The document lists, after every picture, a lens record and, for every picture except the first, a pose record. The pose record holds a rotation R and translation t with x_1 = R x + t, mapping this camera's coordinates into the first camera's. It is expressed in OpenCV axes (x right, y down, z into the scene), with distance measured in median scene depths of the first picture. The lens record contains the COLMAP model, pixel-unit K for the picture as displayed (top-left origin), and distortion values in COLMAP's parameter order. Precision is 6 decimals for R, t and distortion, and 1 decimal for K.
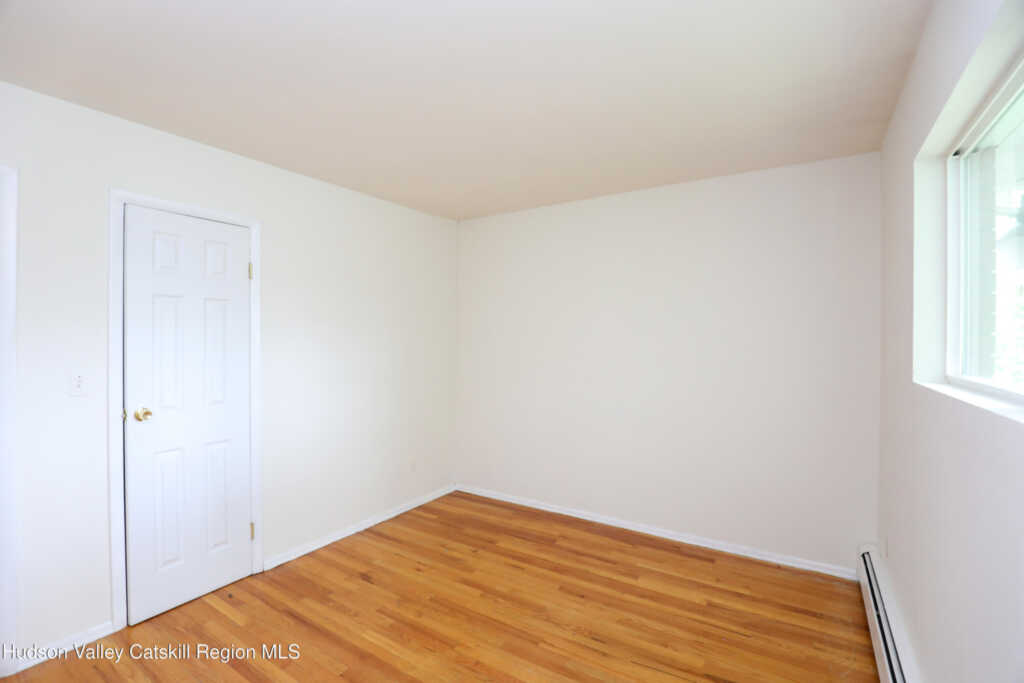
lens RADIAL K [[468.5, 0, 507.3], [0, 468.5, 343.6], [0, 0, 1]] dist [-0.022902, -0.000052]
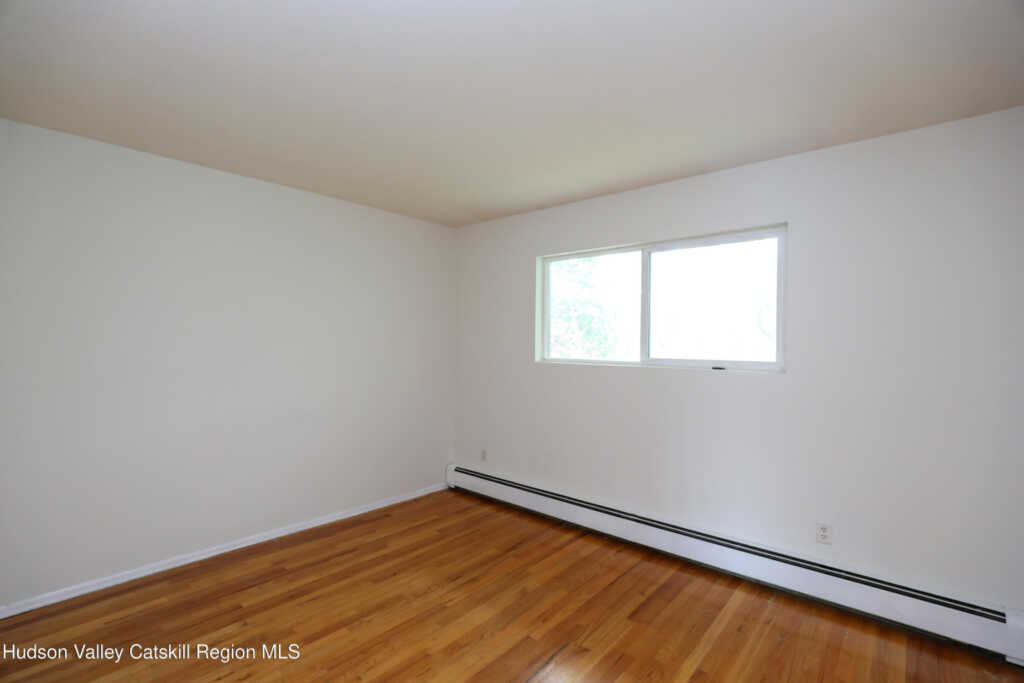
lens RADIAL K [[448.8, 0, 512.0], [0, 448.8, 341.5], [0, 0, 1]] dist [-0.021724, 0.000123]
pose [[0.159820, 0.000213, 0.987146, -0.754420], [0.003989, 0.999992, -0.000862, -0.002477], [-0.987138, 0.004076, 0.159818, 0.505572]]
